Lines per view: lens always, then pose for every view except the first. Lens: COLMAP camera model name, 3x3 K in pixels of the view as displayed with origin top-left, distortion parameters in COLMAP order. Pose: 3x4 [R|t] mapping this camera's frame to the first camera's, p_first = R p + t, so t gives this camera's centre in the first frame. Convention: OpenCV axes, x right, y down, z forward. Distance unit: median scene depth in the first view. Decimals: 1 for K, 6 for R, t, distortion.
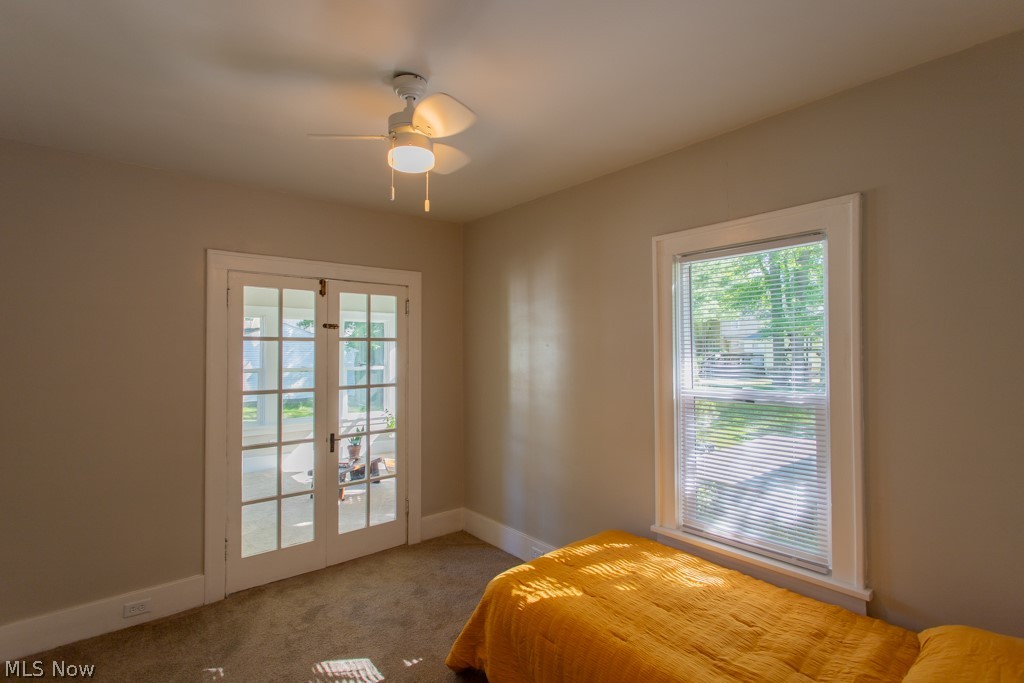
lens RADIAL K [[489.8, 0, 512.0], [0, 489.8, 341.5], [0, 0, 1]] dist [0.004855, 0.000773]
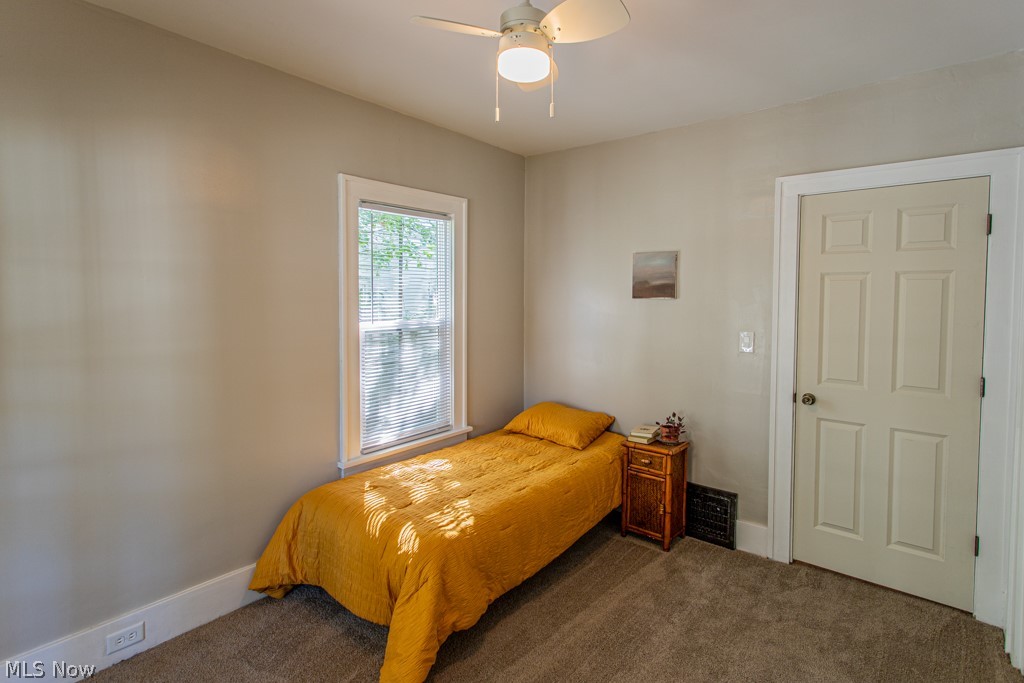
lens RADIAL K [[517.4, 0, 516.0], [0, 517.4, 306.9], [0, 0, 1]] dist [0.003364, 0.001012]
pose [[-0.196778, -0.013882, 0.980350, -1.050976], [-0.014014, 0.999837, 0.011345, 0.049266], [-0.980348, -0.011506, -0.196941, 1.118382]]
